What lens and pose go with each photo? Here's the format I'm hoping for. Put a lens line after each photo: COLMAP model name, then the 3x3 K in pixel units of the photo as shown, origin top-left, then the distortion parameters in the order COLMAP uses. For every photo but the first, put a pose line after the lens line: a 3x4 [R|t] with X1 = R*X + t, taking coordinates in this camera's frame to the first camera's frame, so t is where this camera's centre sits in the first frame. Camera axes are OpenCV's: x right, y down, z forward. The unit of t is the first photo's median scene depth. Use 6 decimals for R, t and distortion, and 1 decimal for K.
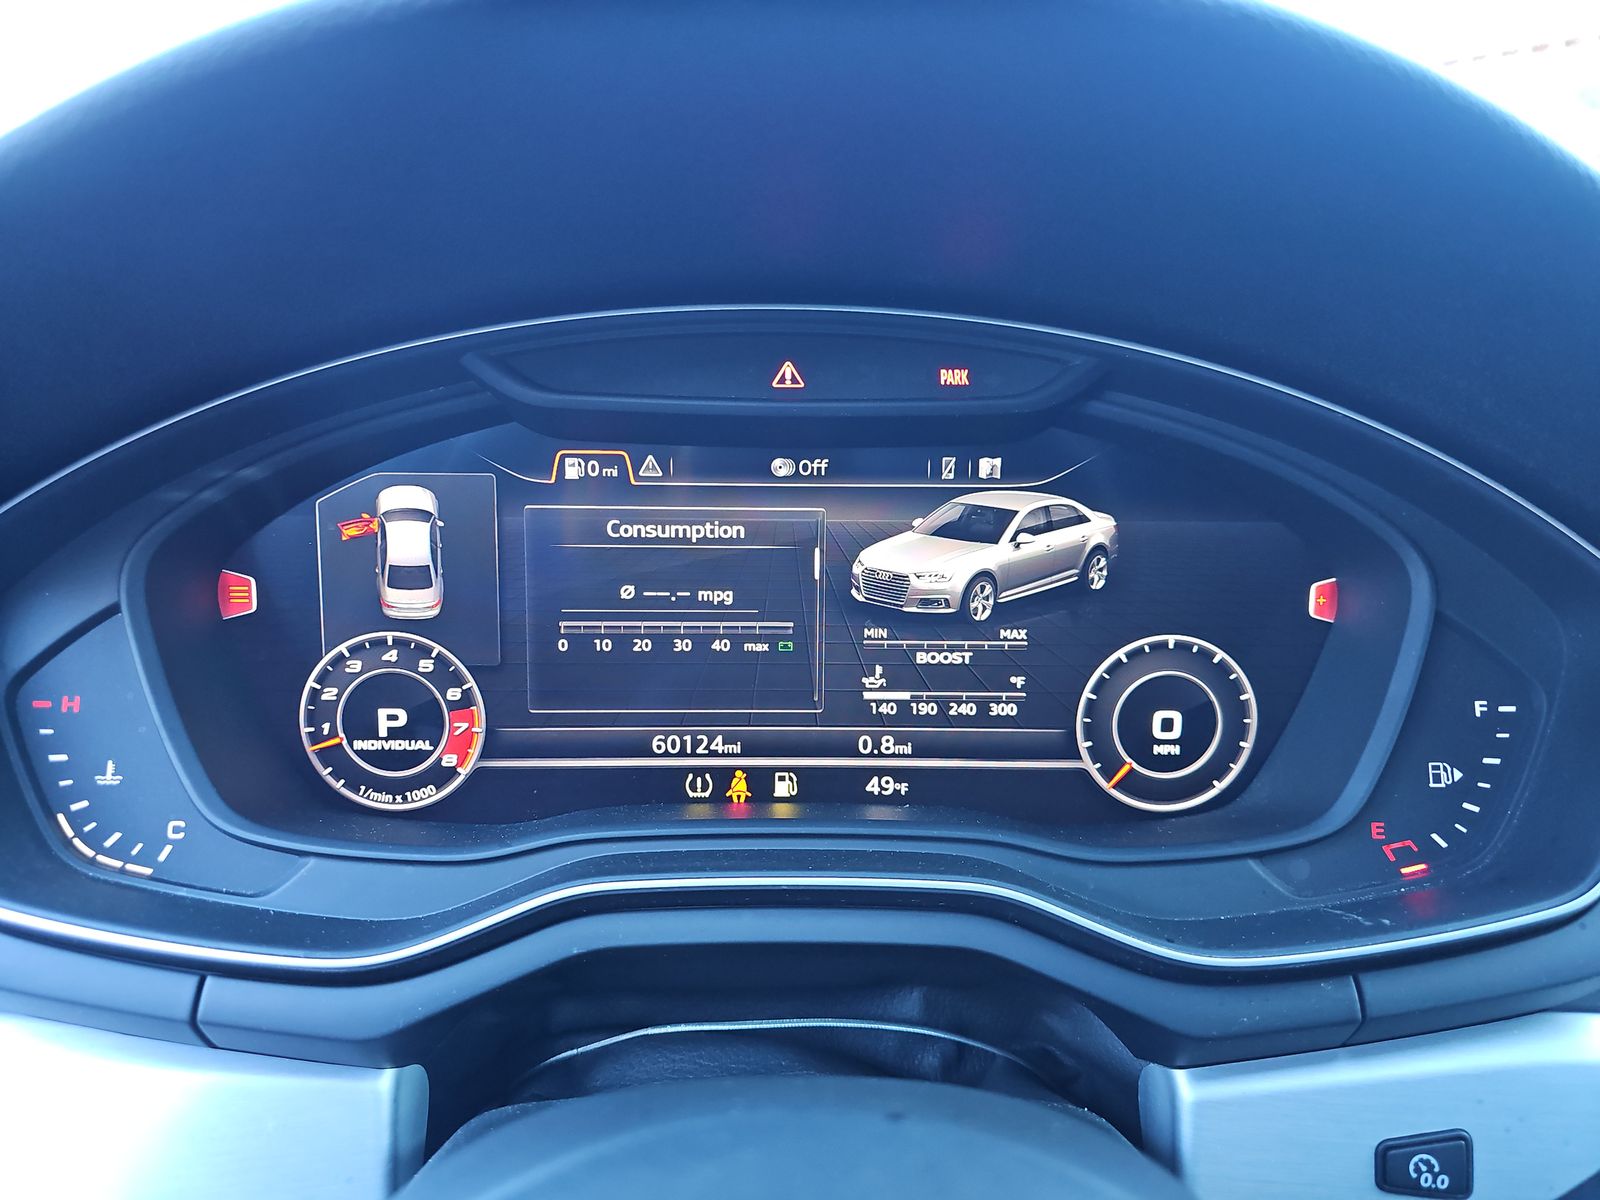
lens RADIAL K [[1079.3, 0, 801.3], [0, 1079.3, 598.1], [0, 0, 1]] dist [0.043250, 0.001072]
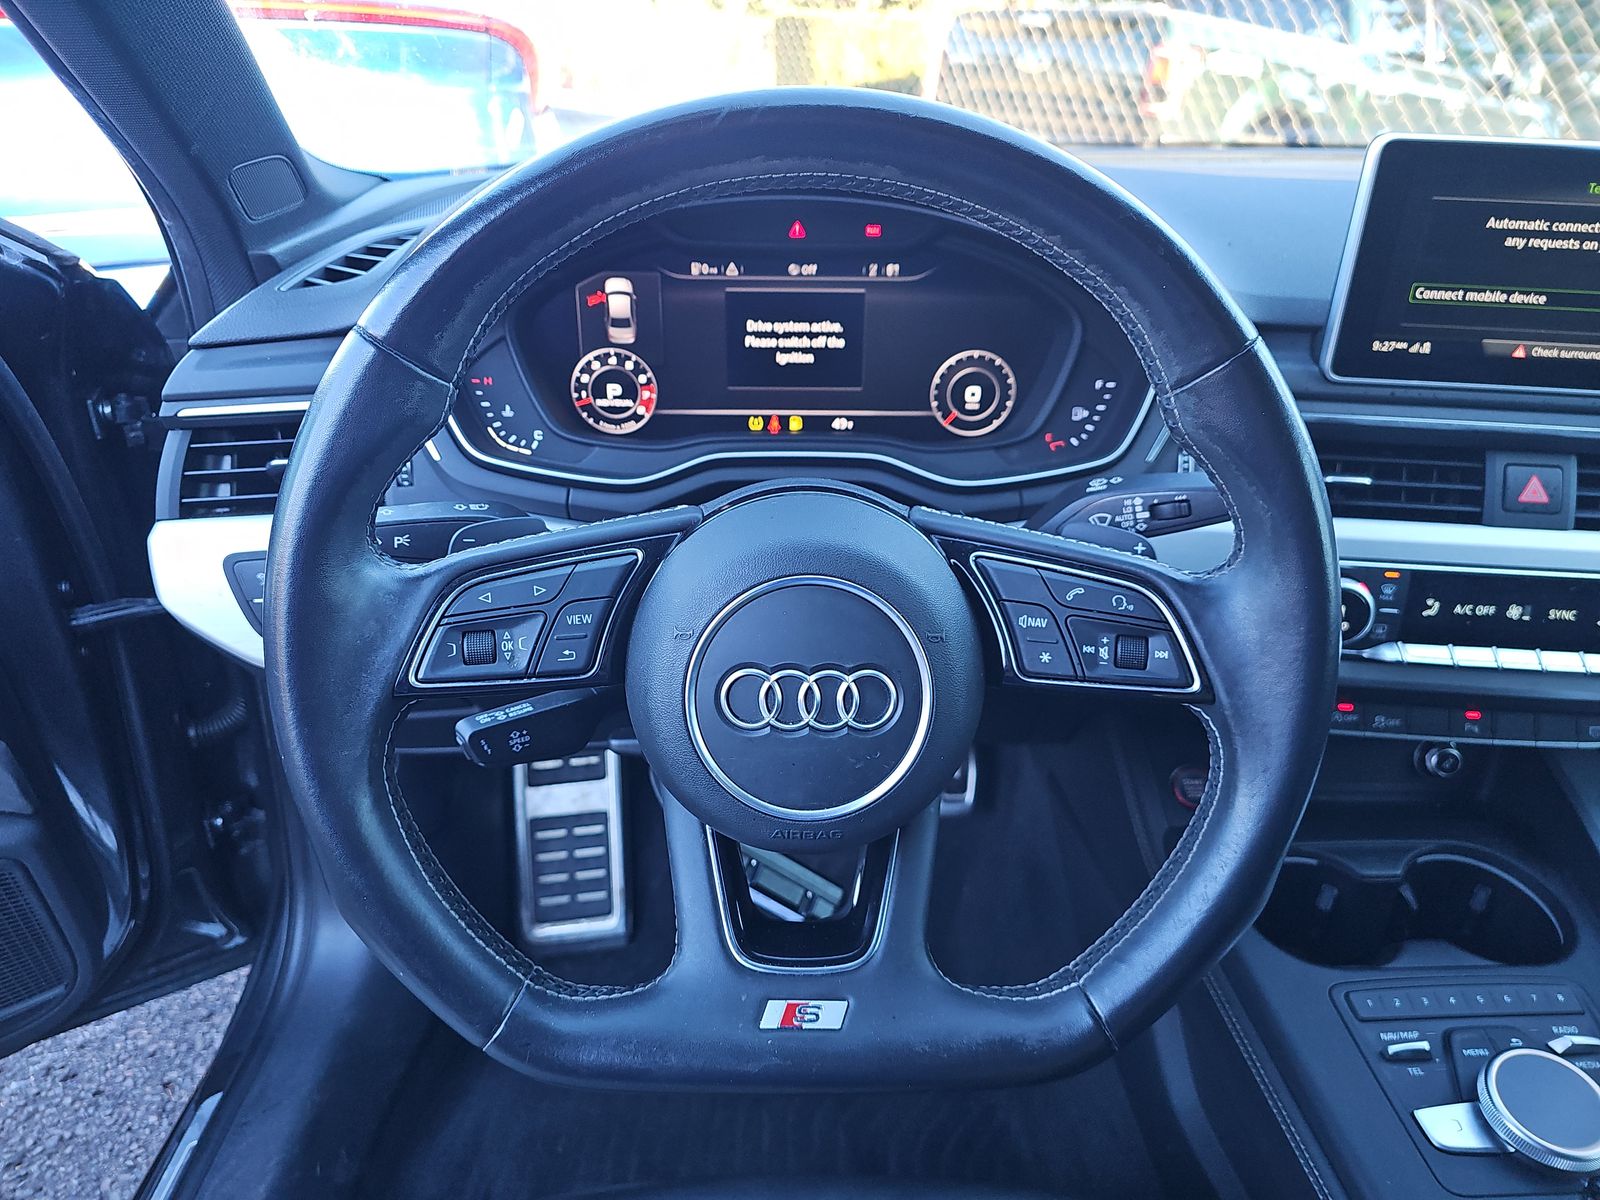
lens RADIAL K [[1079.3, 0, 809.5], [0, 1079.3, 594.1], [0, 0, 1]] dist [0.043250, 0.001072]
pose [[0.999995, 0.002766, -0.001799, 0.017496], [-0.002202, 0.965485, 0.260448, -0.059840], [0.002457, -0.260443, 0.965486, -1.191172]]
